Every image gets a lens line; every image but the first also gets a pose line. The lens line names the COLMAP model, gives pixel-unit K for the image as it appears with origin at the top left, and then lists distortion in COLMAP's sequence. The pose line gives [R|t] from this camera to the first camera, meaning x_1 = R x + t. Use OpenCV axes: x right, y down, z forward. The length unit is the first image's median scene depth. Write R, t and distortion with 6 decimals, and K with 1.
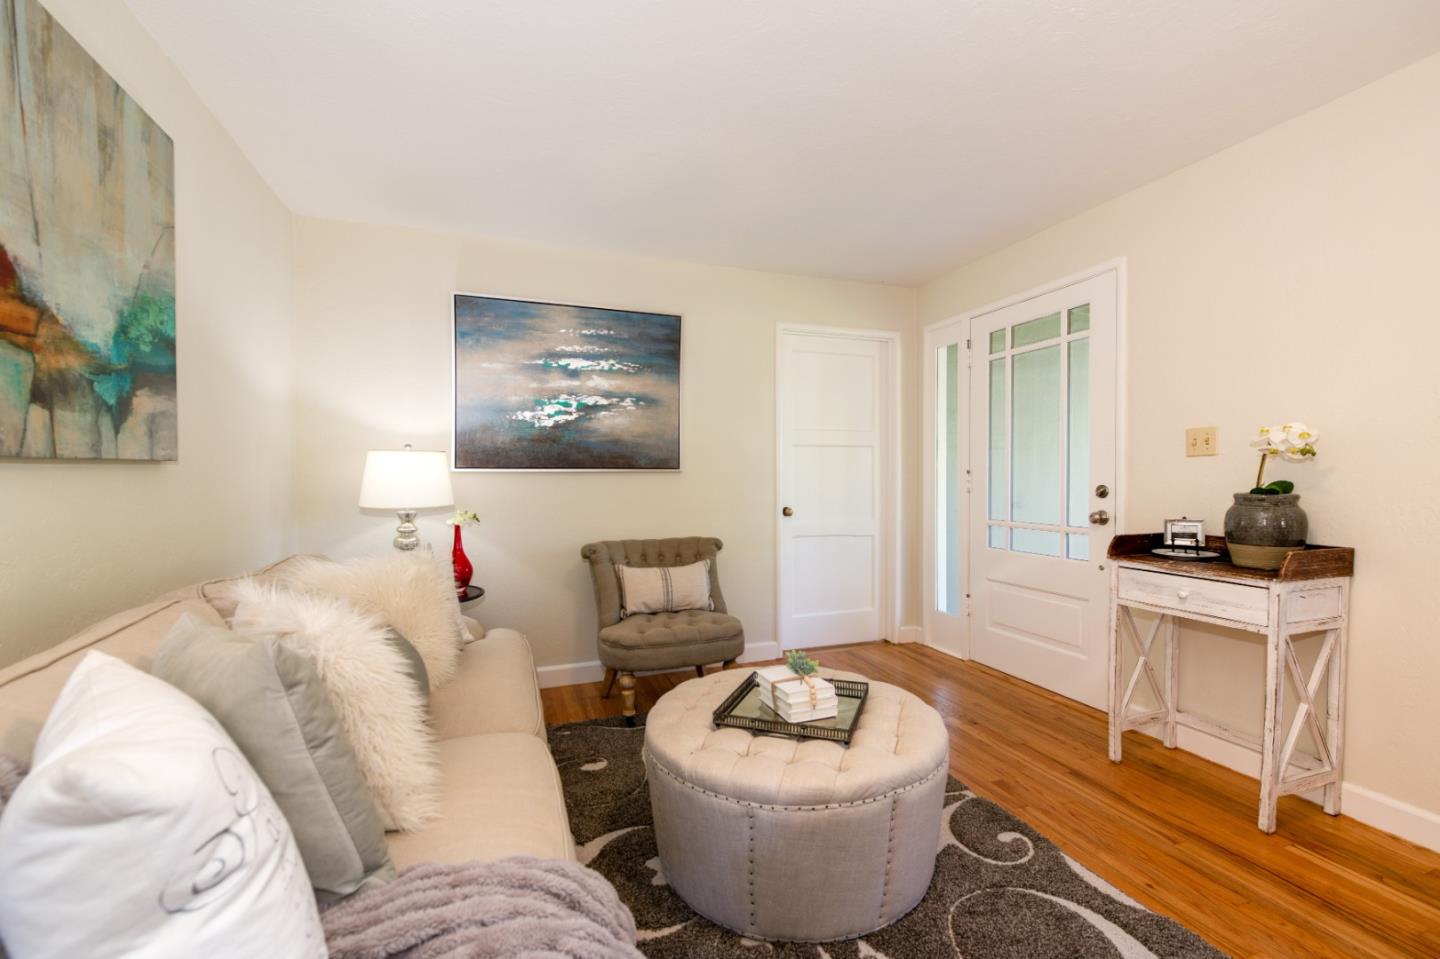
lens RADIAL K [[606.5, 0, 723.3], [0, 606.5, 478.2], [0, 0, 1]] dist [0.010966, -0.000826]
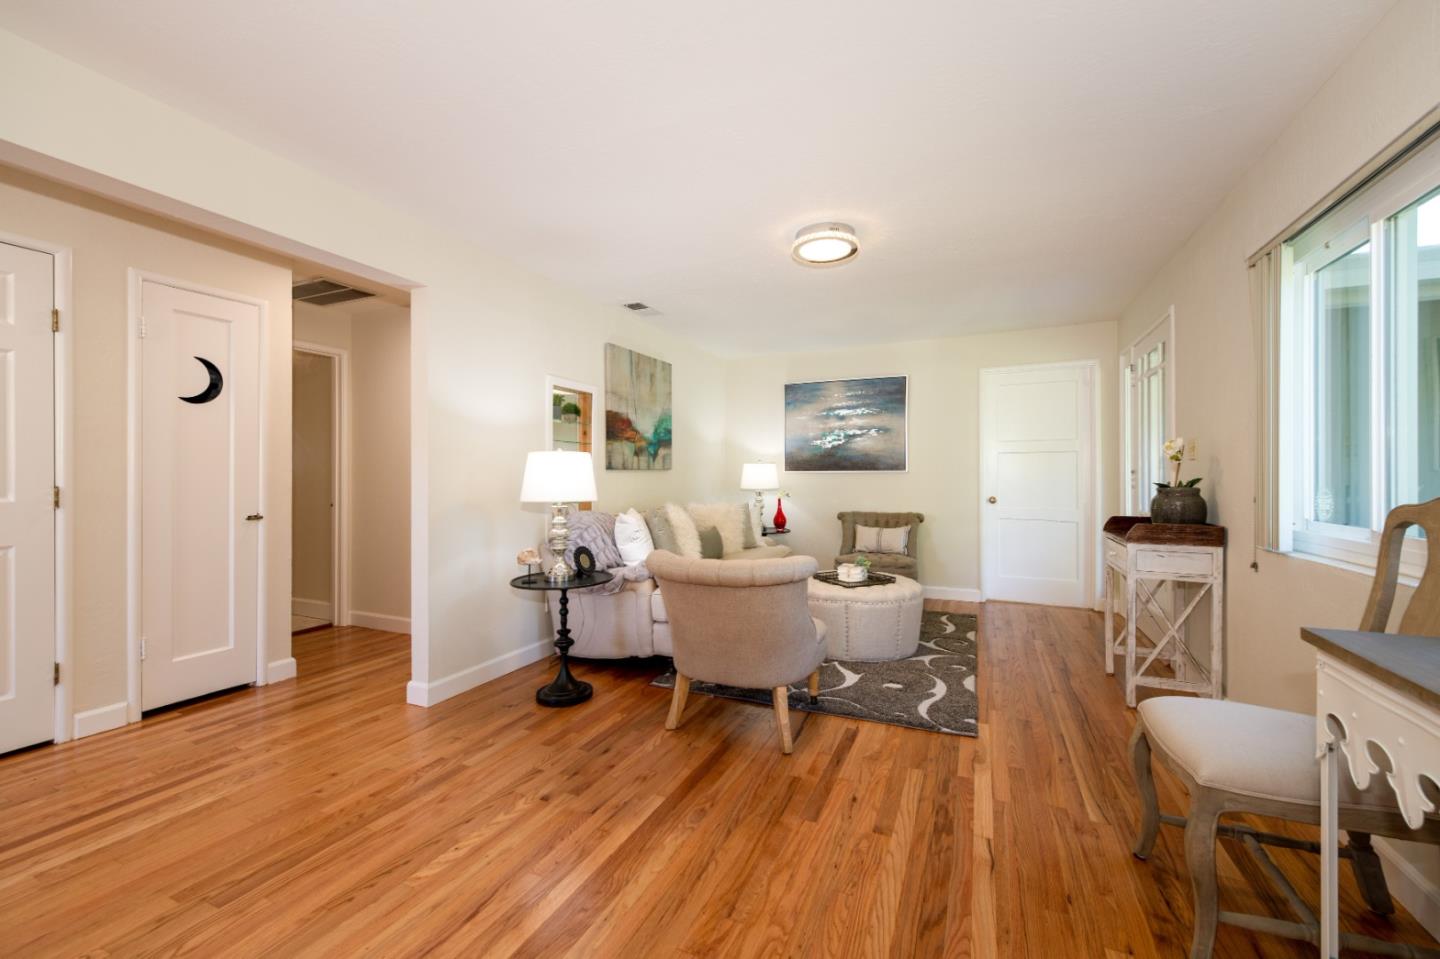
lens RADIAL K [[563.9, 0, 722.0], [0, 563.9, 476.0], [0, 0, 1]] dist [0.000227, 0.000003]
pose [[0.705266, 0.004471, -0.708928, 0.714428], [-0.005268, 0.999986, 0.001066, 0.000229], [0.708923, 0.002983, 0.705280, -0.449211]]
